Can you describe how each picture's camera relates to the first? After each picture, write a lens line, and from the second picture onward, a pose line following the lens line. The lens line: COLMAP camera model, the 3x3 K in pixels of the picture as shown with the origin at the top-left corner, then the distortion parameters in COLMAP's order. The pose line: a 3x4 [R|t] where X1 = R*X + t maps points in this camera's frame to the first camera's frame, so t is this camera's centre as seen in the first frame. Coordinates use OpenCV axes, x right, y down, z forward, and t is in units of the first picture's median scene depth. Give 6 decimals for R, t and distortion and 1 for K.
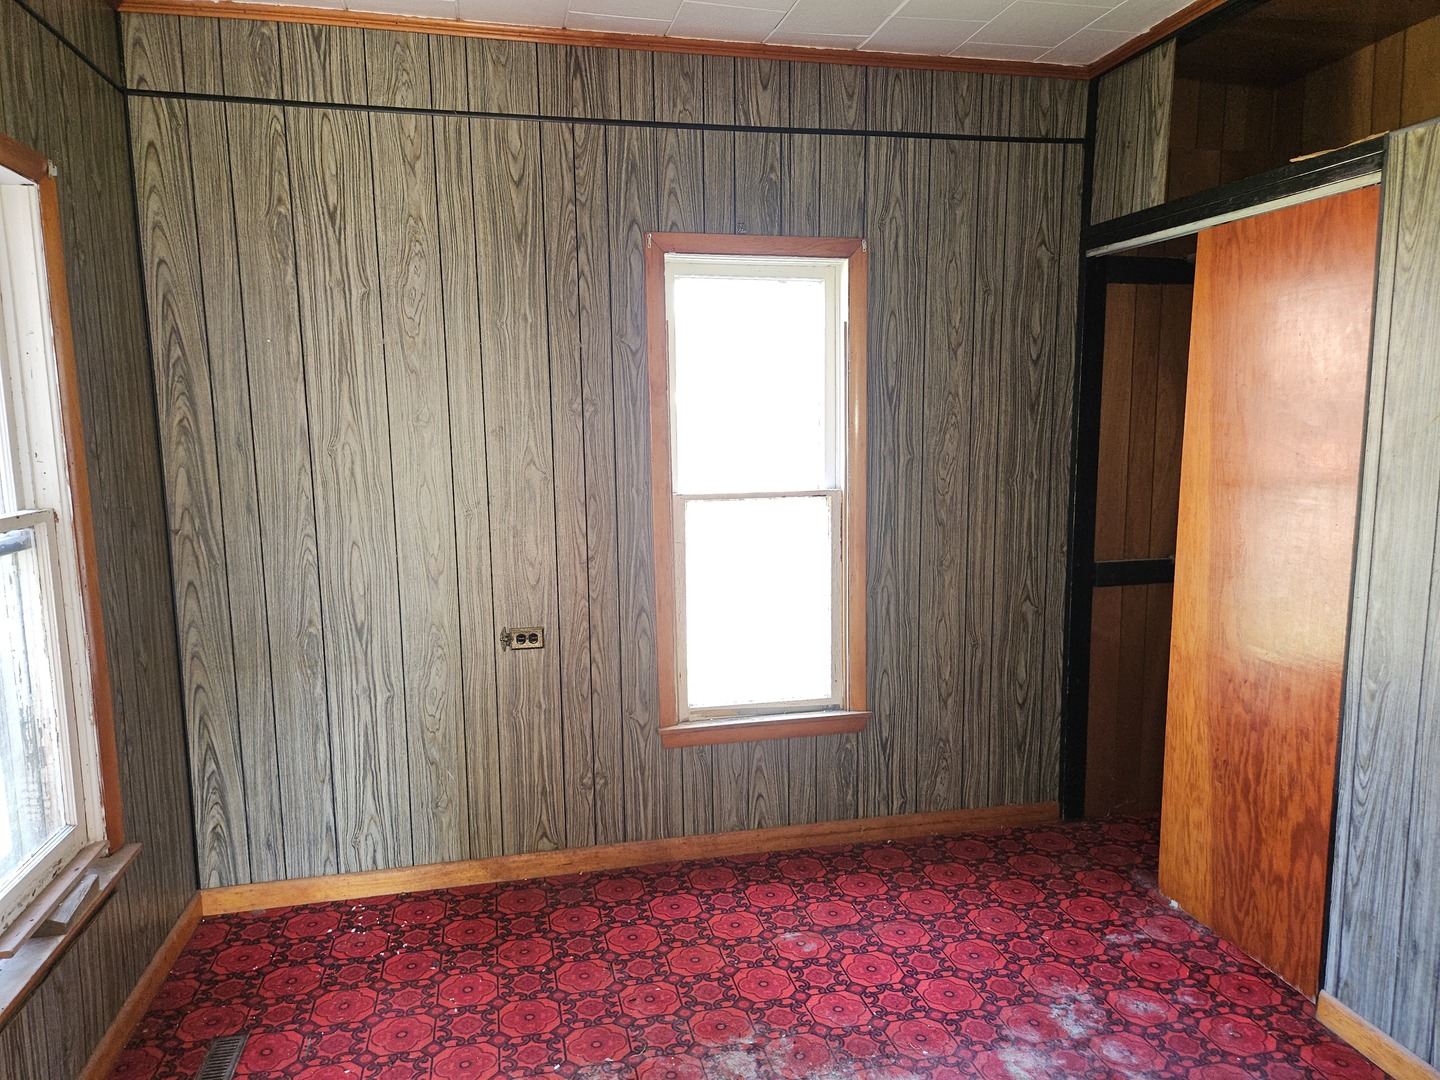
lens RADIAL K [[955.8, 0, 716.8], [0, 955.8, 545.9], [0, 0, 1]] dist [0.053364, -0.043409]
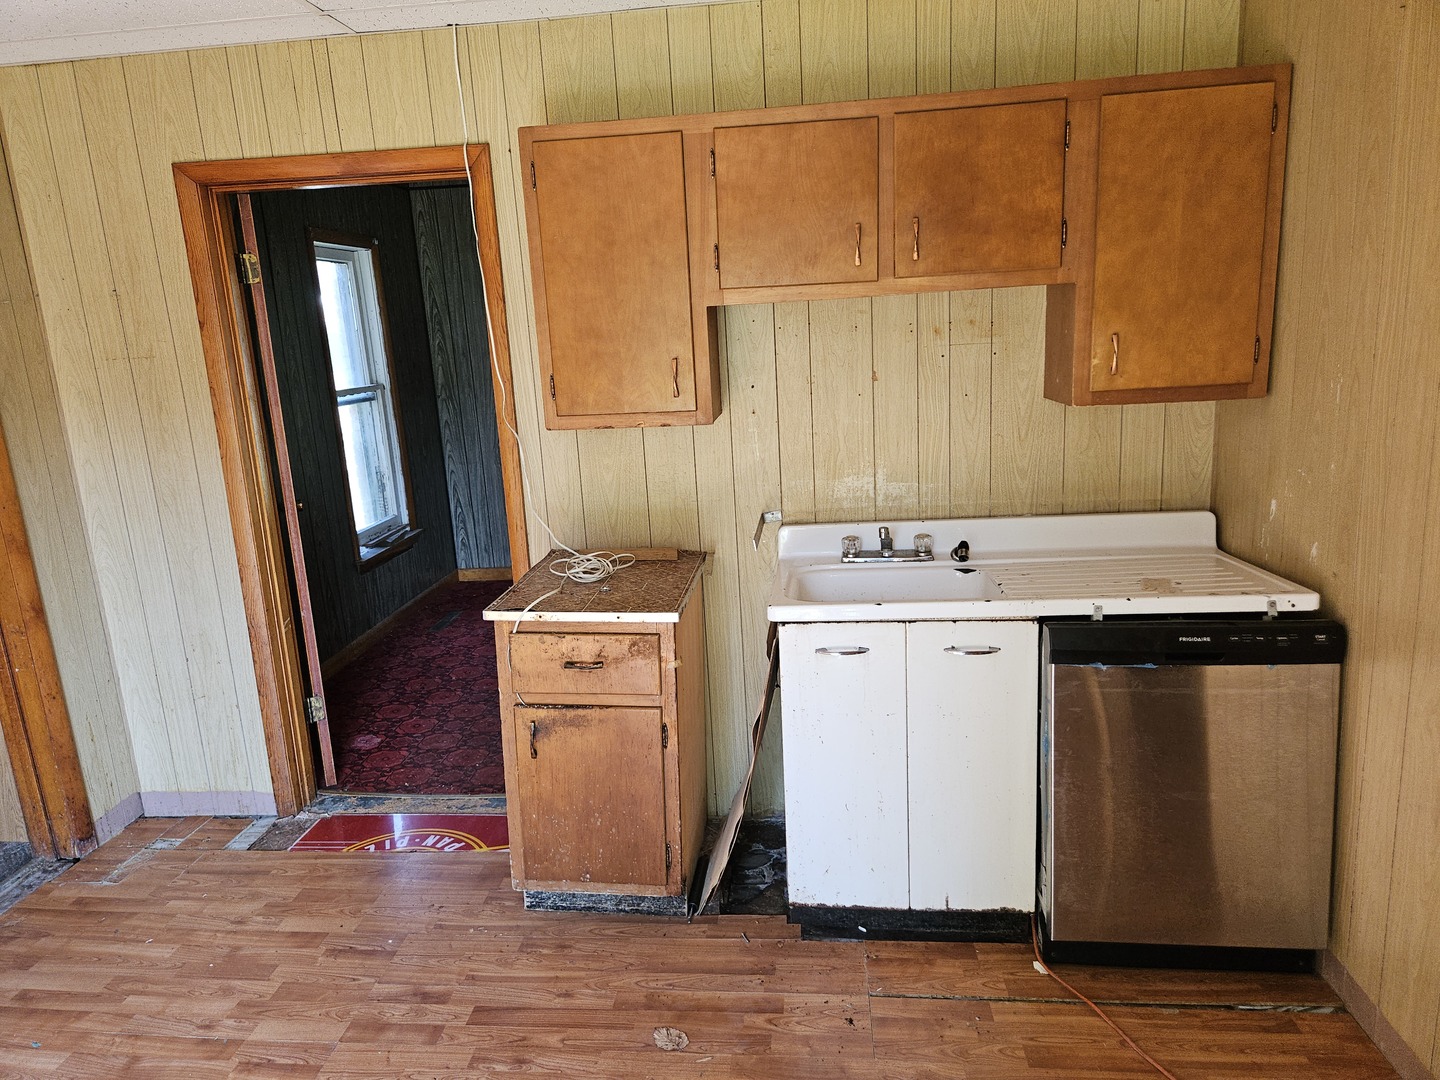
lens RADIAL K [[955.8, 0, 713.9], [0, 955.8, 536.9], [0, 0, 1]] dist [0.053364, -0.043409]
pose [[0.945372, 0.026628, -0.324905, 0.707390], [0.004499, 0.995498, 0.094677, 0.094822], [0.325963, -0.090967, 0.940996, -0.818114]]
